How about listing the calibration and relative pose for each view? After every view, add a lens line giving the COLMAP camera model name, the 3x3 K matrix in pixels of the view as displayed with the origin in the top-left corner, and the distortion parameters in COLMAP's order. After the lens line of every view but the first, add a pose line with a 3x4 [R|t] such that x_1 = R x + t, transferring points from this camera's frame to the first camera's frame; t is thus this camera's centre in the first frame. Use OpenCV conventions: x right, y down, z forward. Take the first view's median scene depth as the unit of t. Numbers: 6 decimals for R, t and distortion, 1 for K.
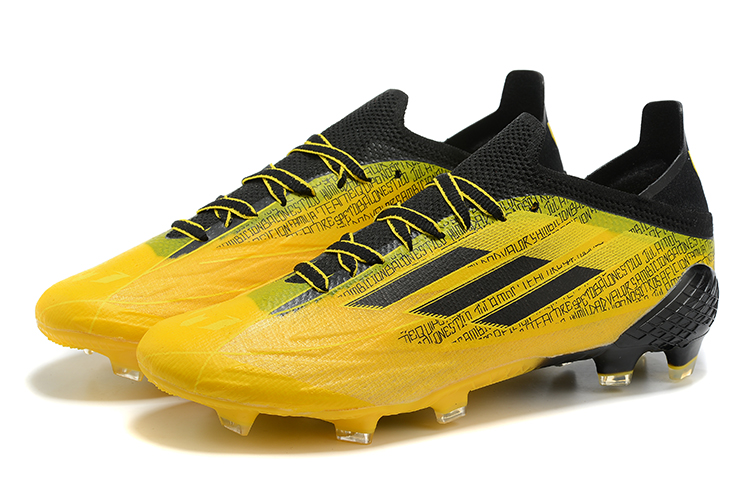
lens RADIAL K [[2172.5, 0, 375.0], [0, 2172.5, 250.5], [0, 0, 1]] dist [-0.010652, 0.014469]
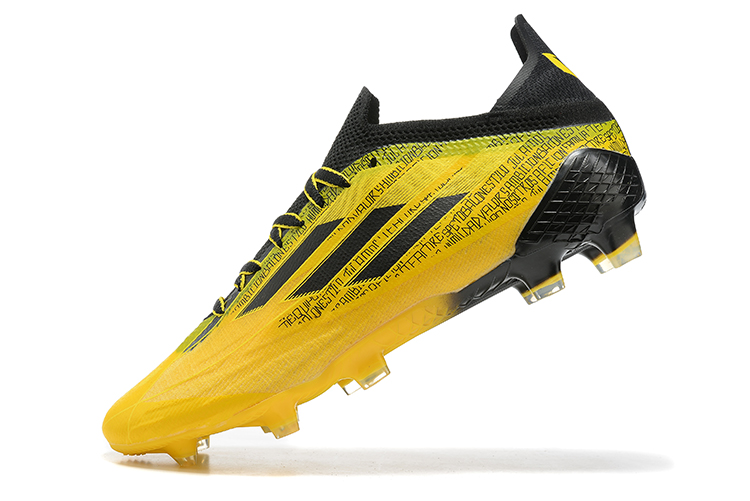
lens RADIAL K [[2172.5, 0, 375.0], [0, 2172.5, 250.5], [0, 0, 1]] dist [-0.010652, 0.014469]
pose [[0.814946, -0.403975, -0.415533, 0.490031], [0.327724, 0.912594, -0.244476, 0.273262], [0.477975, 0.063055, 0.876107, 0.094240]]
